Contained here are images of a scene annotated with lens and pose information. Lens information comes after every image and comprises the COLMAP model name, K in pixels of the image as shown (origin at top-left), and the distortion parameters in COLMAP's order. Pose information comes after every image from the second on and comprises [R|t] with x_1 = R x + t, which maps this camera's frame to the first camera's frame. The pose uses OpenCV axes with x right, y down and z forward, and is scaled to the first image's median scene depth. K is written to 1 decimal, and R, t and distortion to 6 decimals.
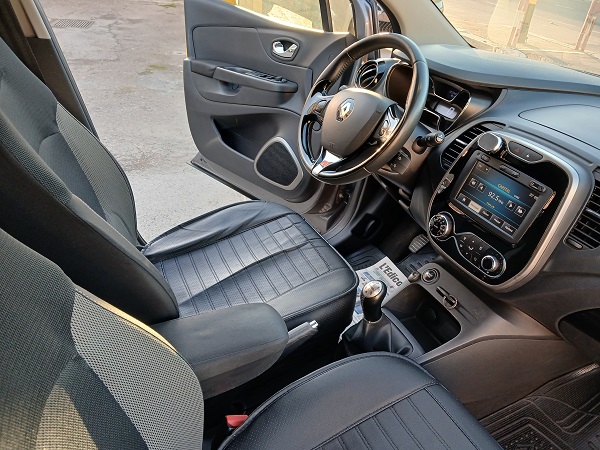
lens RADIAL K [[473.6, 0, 309.6], [0, 473.6, 236.0], [0, 0, 1]] dist [0.021192, -0.032888]
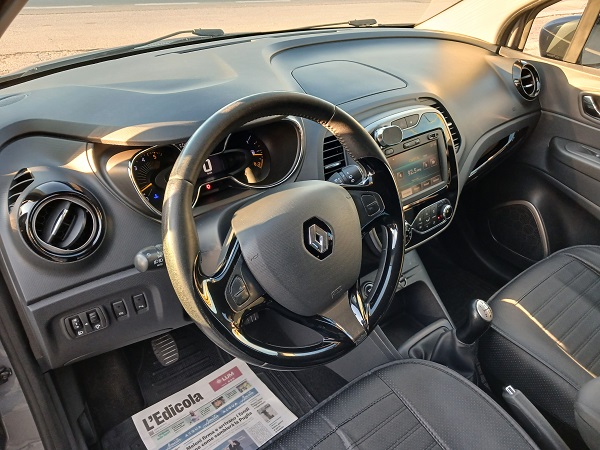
lens RADIAL K [[473.6, 0, 299.8], [0, 473.6, 220.5], [0, 0, 1]] dist [0.021192, -0.032888]
pose [[-0.203708, -0.600961, 0.772883, -0.372240], [0.489969, 0.620882, 0.611912, -0.681222], [-0.847604, 0.503341, 0.167974, 0.971516]]
